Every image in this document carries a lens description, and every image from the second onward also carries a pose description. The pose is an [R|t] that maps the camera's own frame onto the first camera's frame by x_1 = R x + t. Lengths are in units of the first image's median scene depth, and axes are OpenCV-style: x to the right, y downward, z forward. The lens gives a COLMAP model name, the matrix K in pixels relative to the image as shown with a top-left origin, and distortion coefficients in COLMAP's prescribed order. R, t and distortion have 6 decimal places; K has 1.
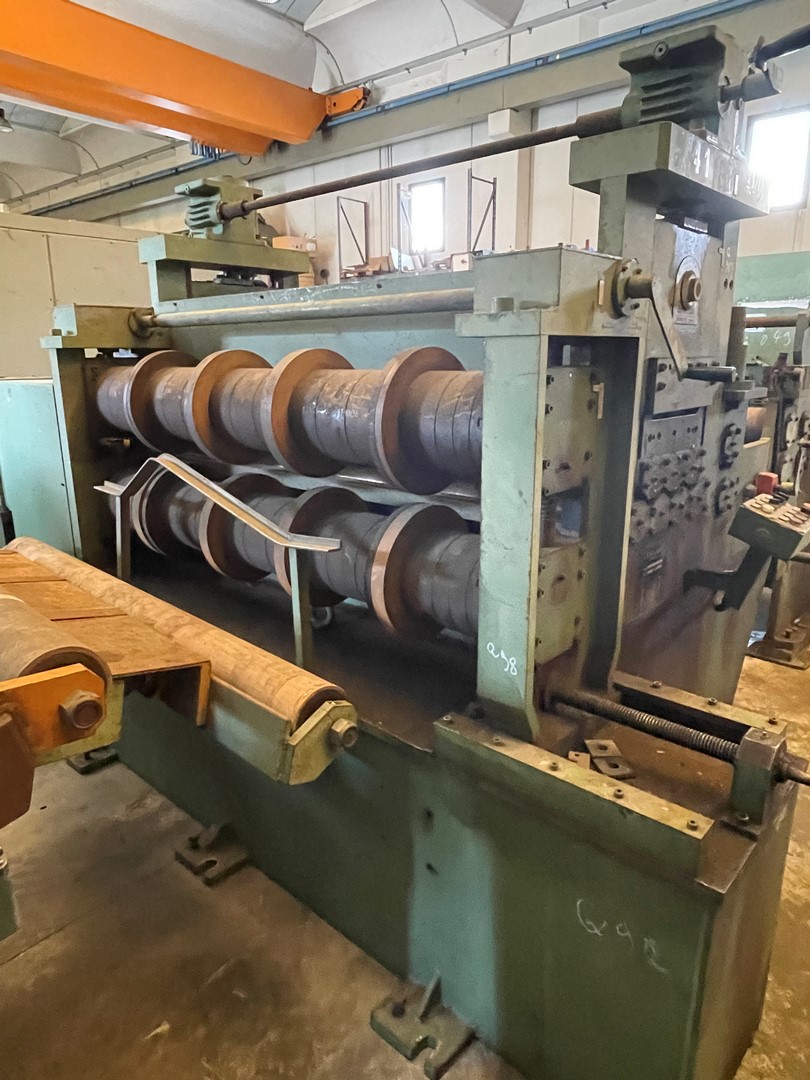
lens RADIAL K [[701.8, 0, 405.4], [0, 701.8, 539.0], [0, 0, 1]] dist [0.003829, -0.002884]
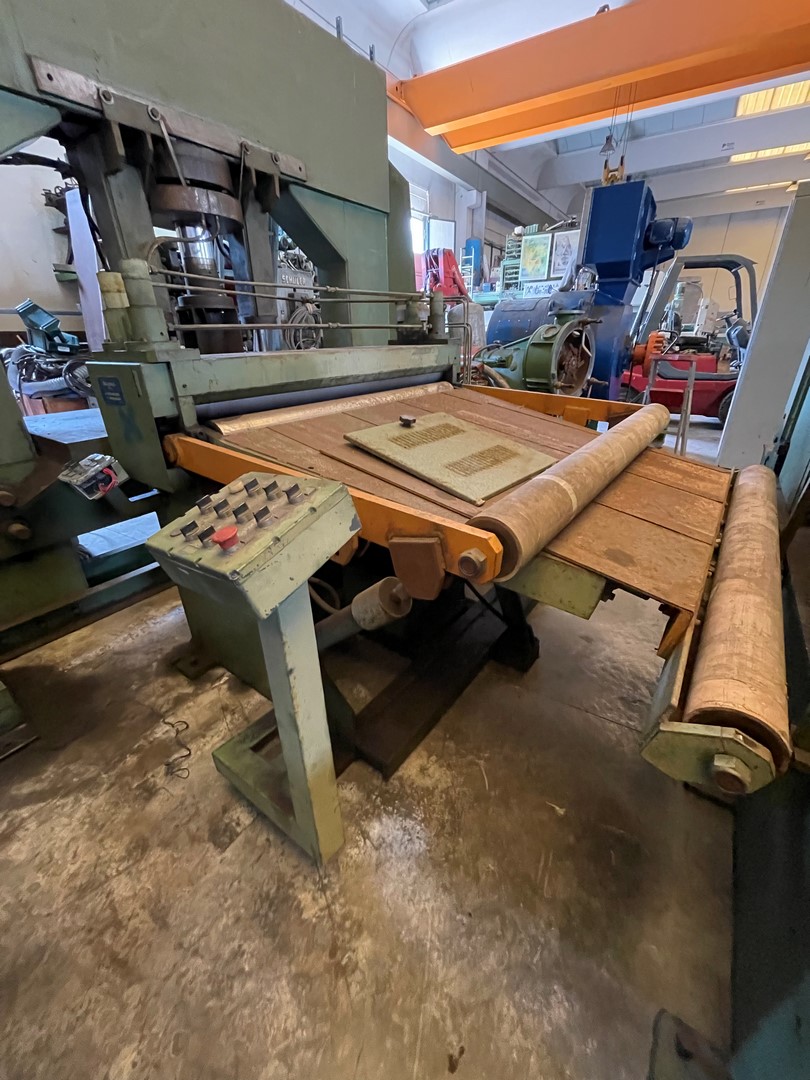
lens RADIAL K [[432.9, 0, 407.1], [0, 432.9, 542.4], [0, 0, 1]] dist [0.005079, -0.001007]
pose [[0.141470, 0.428291, -0.892498, 0.124141], [-0.233333, 0.890590, 0.390390, -0.043776], [0.962051, 0.153021, 0.225926, 0.322350]]
